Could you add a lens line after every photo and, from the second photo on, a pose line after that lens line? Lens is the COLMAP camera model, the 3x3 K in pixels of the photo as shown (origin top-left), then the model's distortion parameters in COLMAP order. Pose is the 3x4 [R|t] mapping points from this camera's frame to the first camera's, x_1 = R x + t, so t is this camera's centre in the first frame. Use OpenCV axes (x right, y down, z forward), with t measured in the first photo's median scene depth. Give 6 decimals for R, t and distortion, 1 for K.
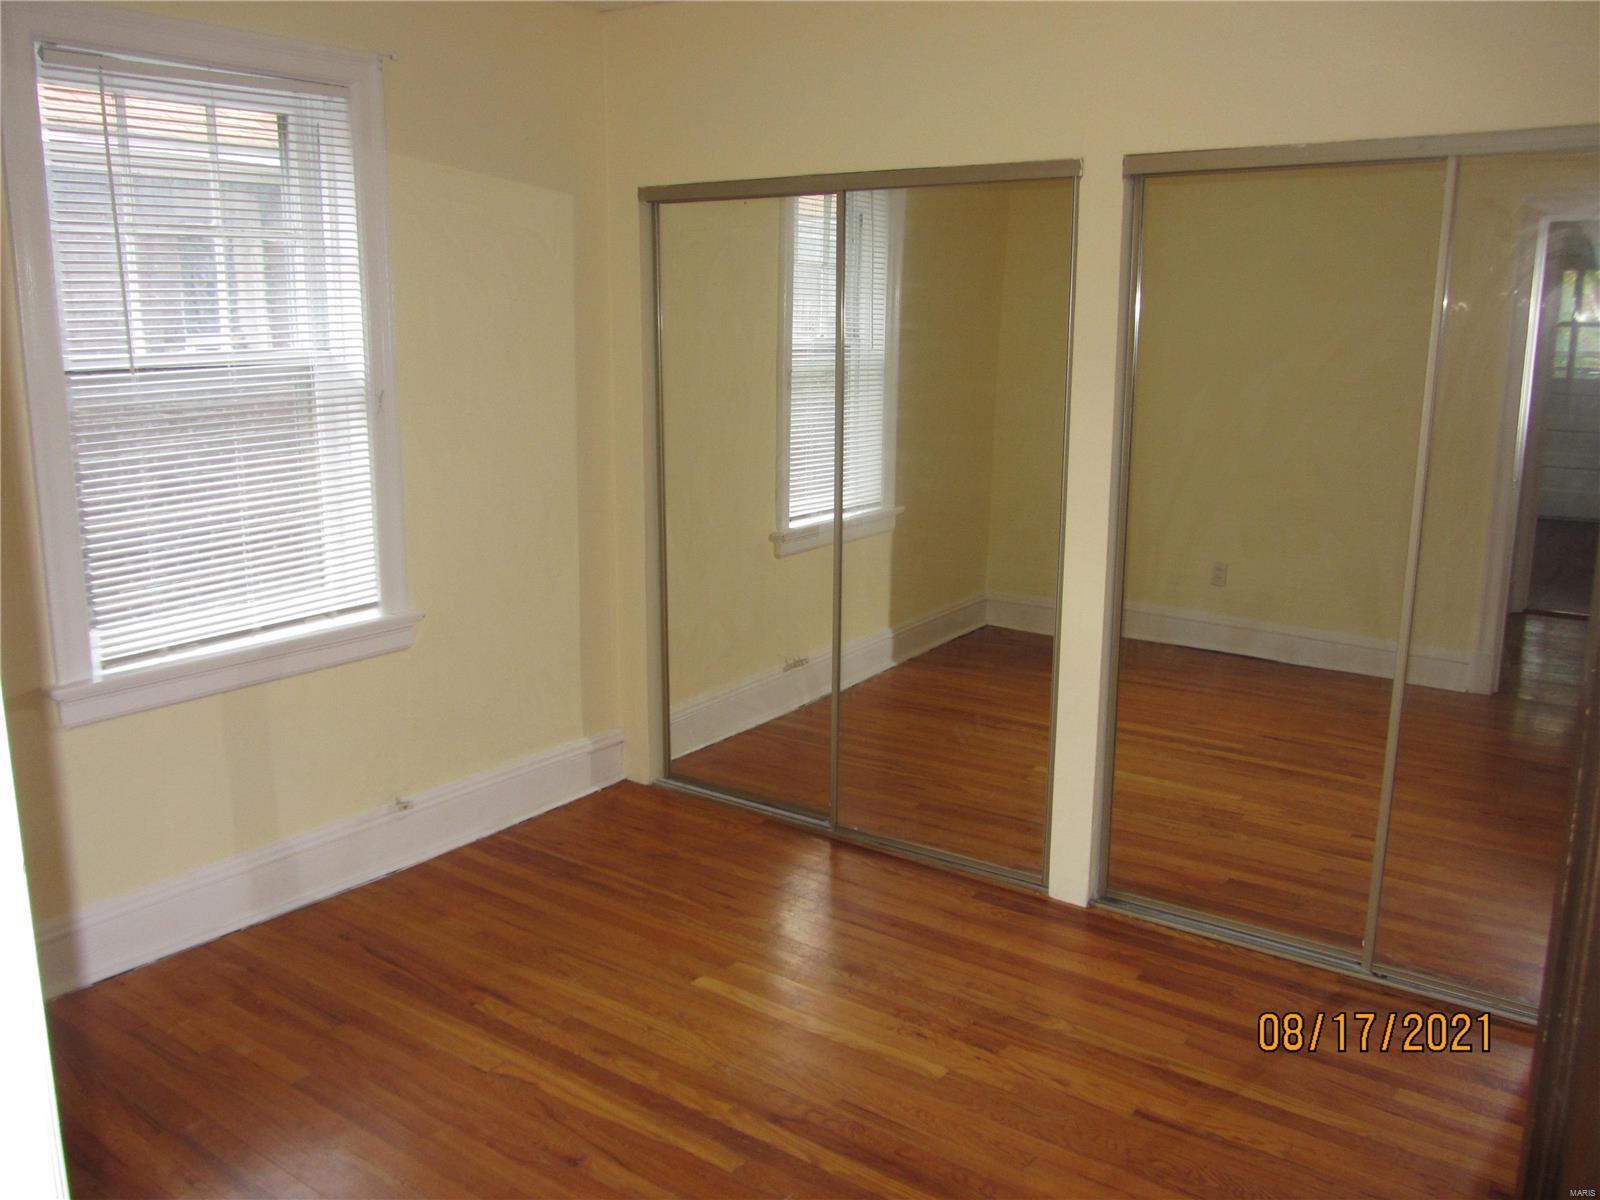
lens RADIAL K [[1323.2, 0, 800.0], [0, 1323.2, 600.0], [0, 0, 1]] dist [-0.038728, -0.011490]
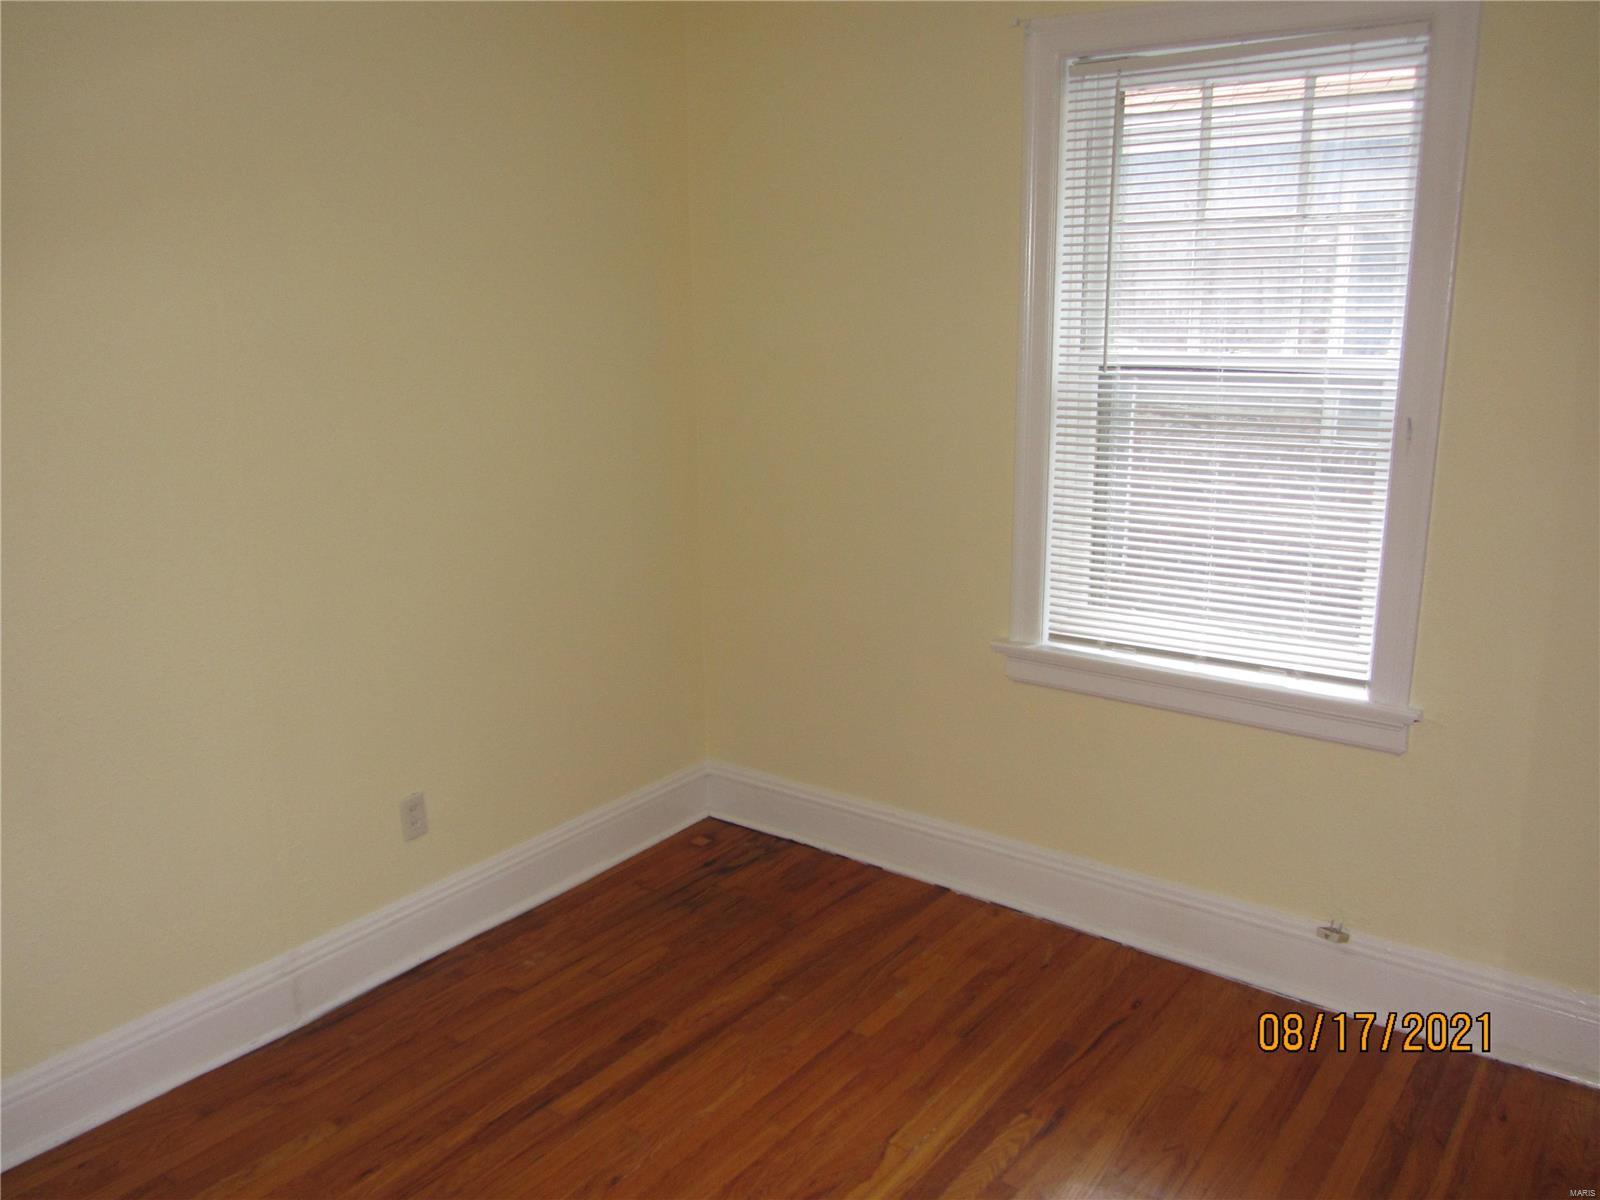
lens RADIAL K [[1323.2, 0, 800.0], [0, 1323.2, 600.0], [0, 0, 1]] dist [-0.038728, -0.011490]
pose [[-0.017375, 0.225944, -0.973985, 0.497183], [-0.203628, 0.952917, 0.224689, -0.172228], [0.978894, 0.202234, 0.029452, 0.716289]]
